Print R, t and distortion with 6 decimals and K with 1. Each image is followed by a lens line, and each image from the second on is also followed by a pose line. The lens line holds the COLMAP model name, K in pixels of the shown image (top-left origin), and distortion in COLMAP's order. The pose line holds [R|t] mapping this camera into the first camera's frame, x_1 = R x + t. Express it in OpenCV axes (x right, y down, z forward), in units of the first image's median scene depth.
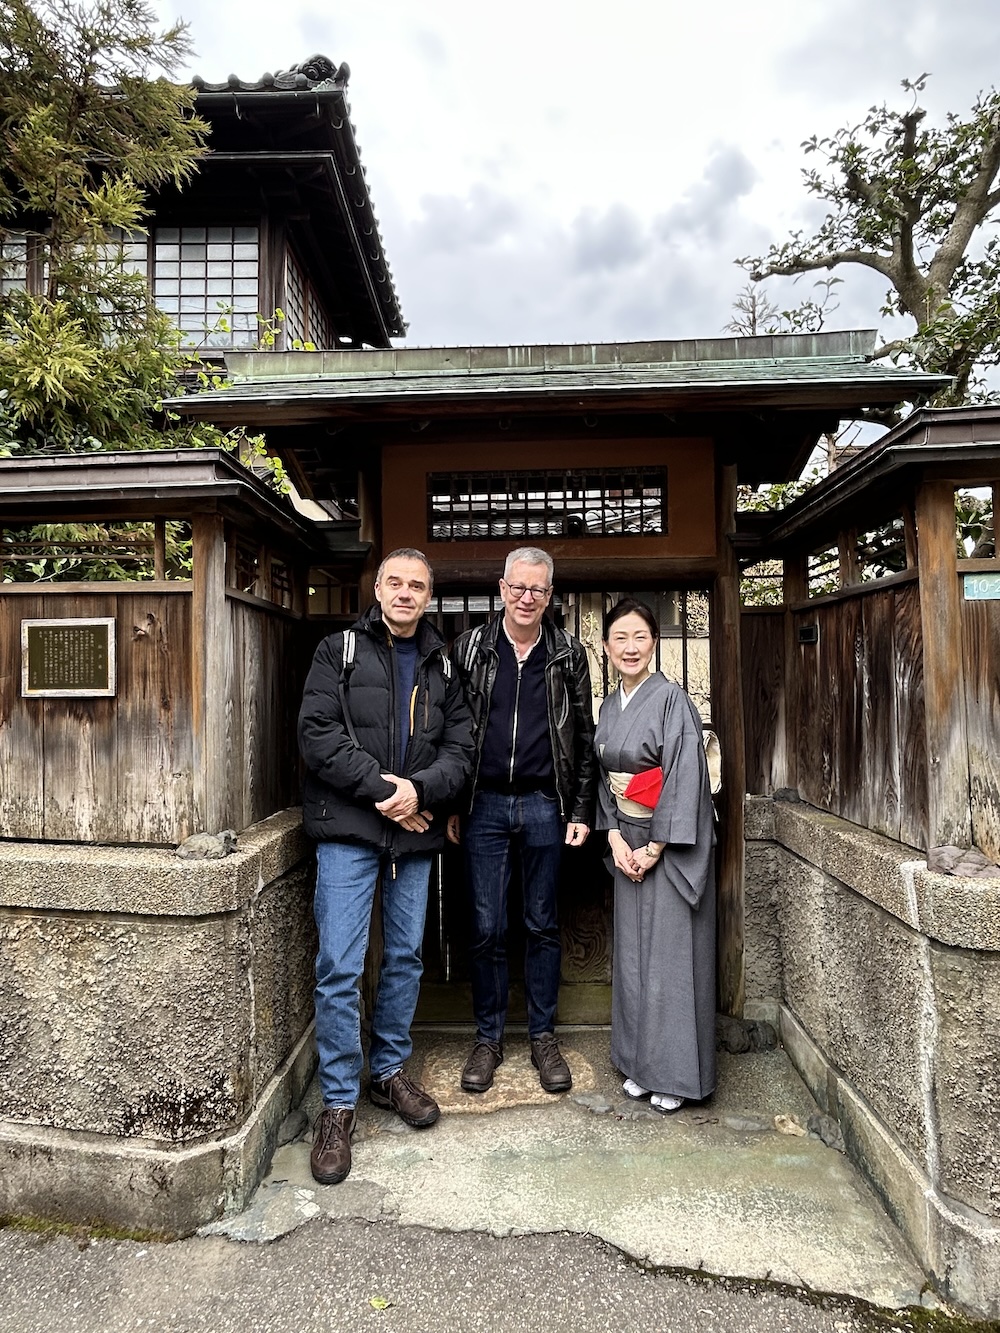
lens RADIAL K [[834.1, 0, 500.3], [0, 834.1, 665.8], [0, 0, 1]] dist [-0.010741, 0.005372]
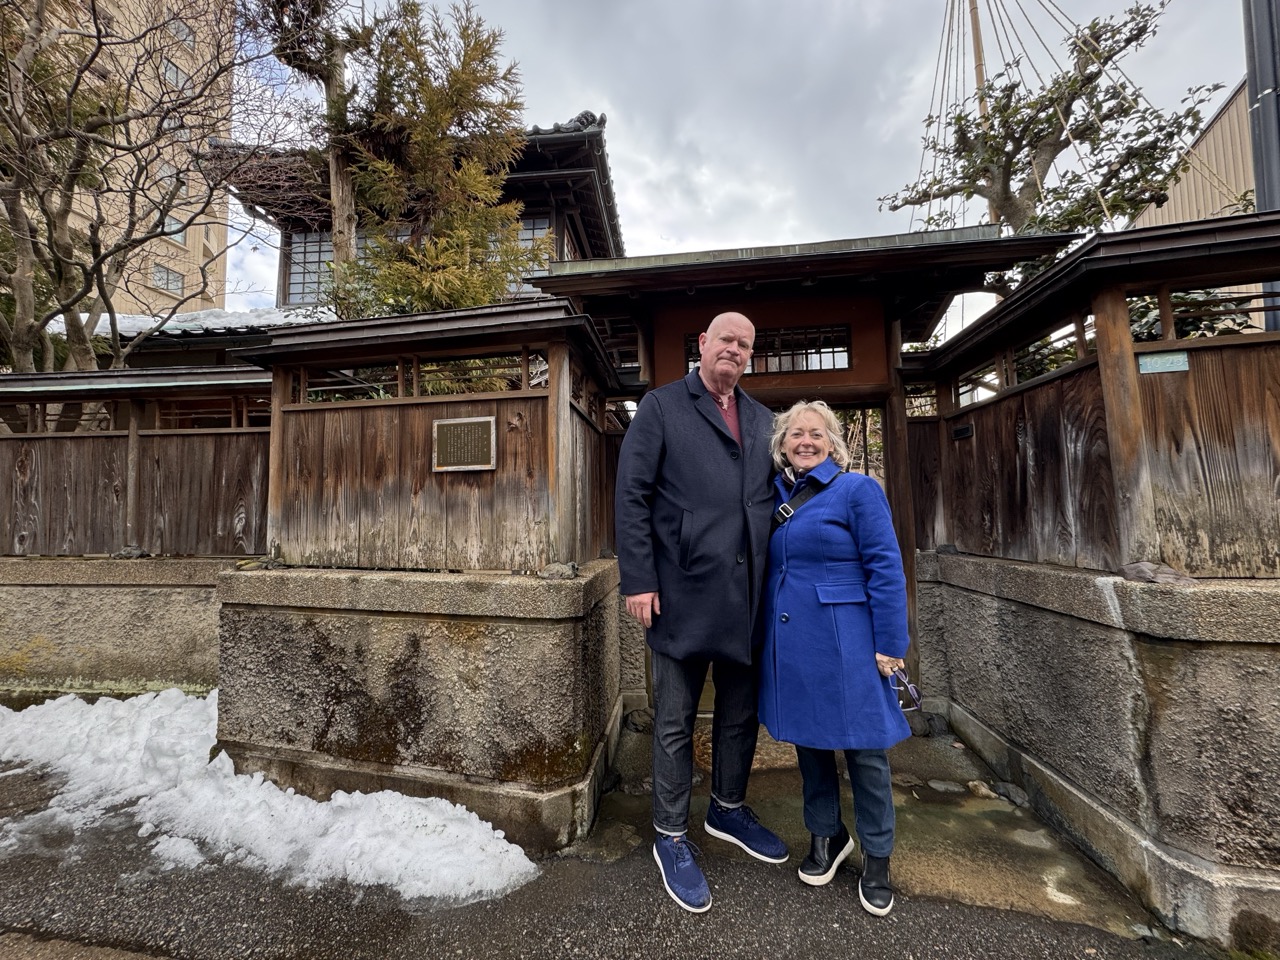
lens RADIAL K [[510.7, 0, 637.8], [0, 510.7, 478.6], [0, 0, 1]] dist [-0.000732, -0.000720]
pose [[0.997232, -0.014250, -0.072973, -0.151498], [0.010330, 0.998497, -0.053822, 0.104422], [0.073630, 0.052919, 0.995881, 0.131224]]
